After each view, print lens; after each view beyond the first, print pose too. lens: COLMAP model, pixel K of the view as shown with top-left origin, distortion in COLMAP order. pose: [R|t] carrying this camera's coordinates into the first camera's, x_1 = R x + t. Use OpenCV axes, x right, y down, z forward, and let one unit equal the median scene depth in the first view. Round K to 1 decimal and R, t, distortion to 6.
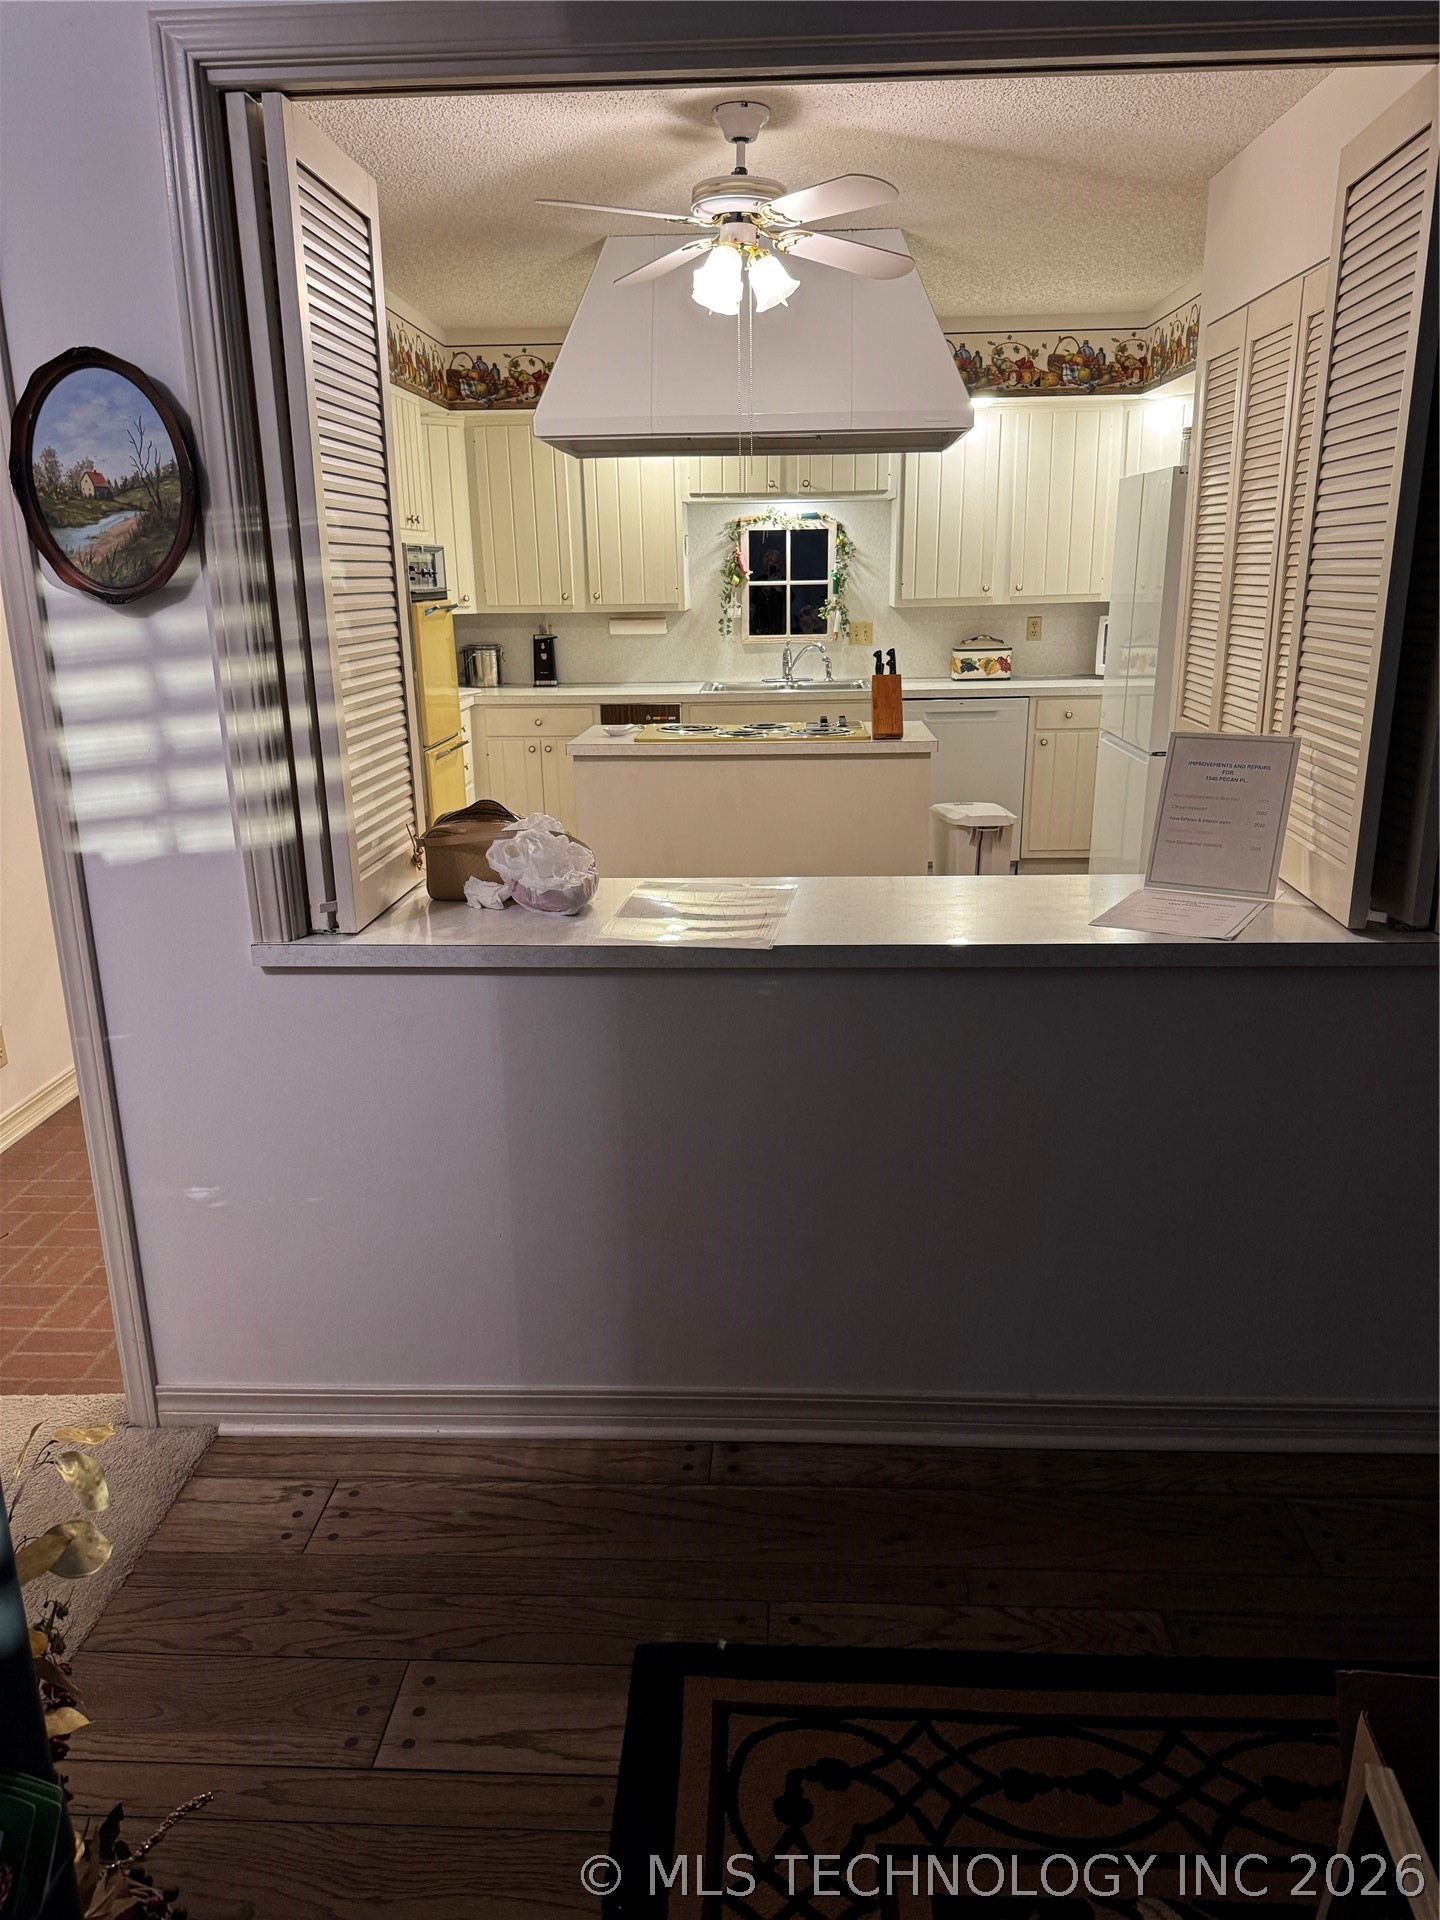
lens RADIAL K [[1345.4, 0, 705.0], [0, 1345.4, 958.2], [0, 0, 1]] dist [0.192935, -0.307458]
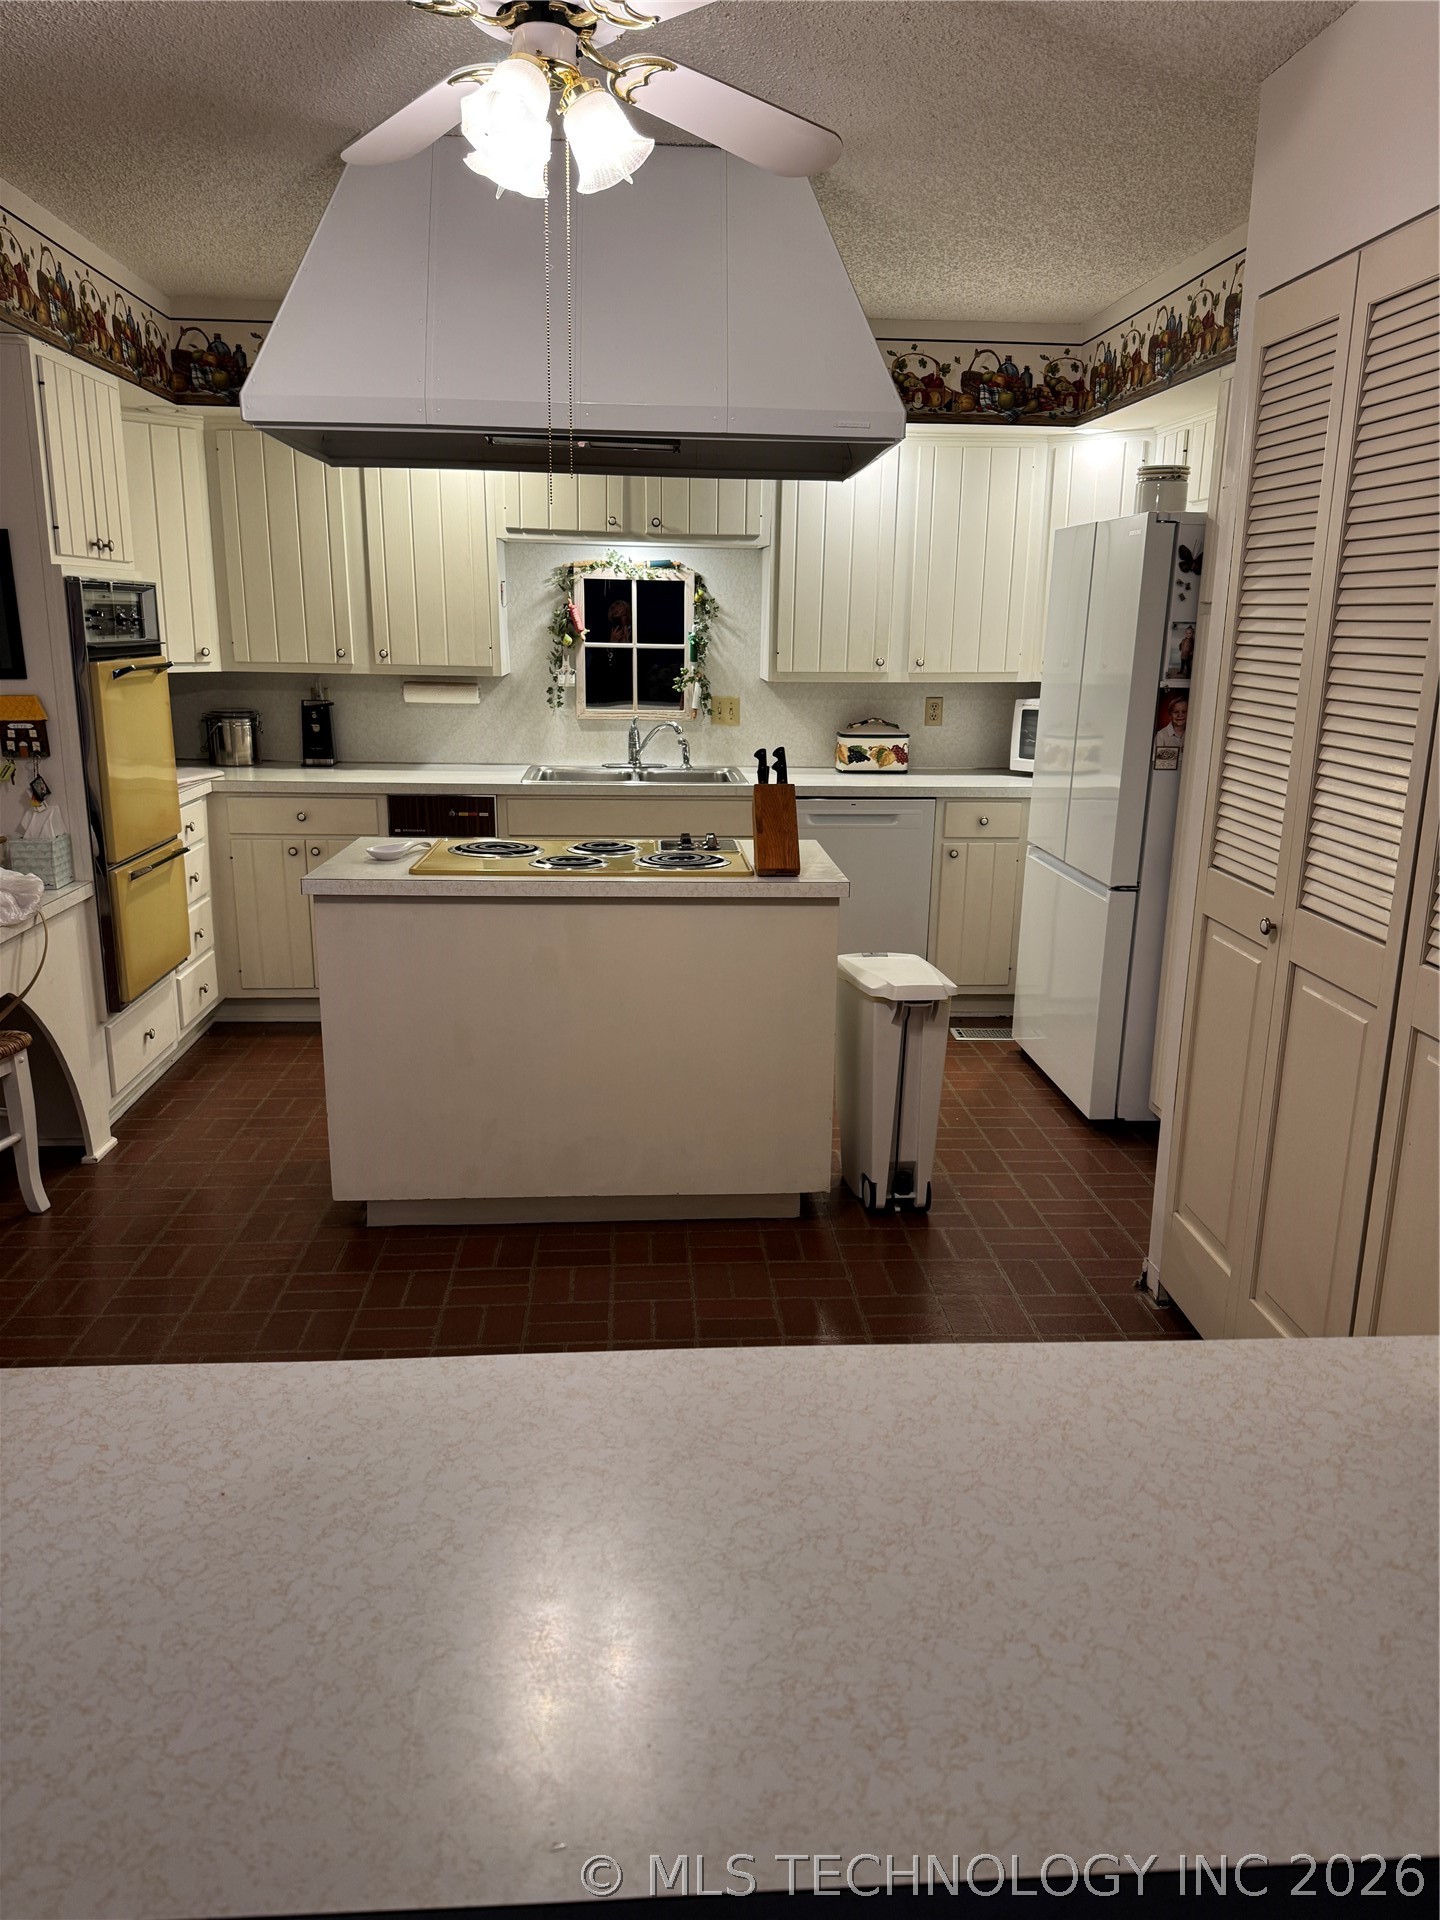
lens RADIAL K [[1345.4, 0, 705.0], [0, 1345.4, 958.2], [0, 0, 1]] dist [0.192935, -0.307458]
pose [[0.993544, 0.002209, 0.113430, 0.012991], [0.001819, 0.999372, -0.035402, -0.068487], [-0.113437, 0.035379, 0.992915, 0.226541]]
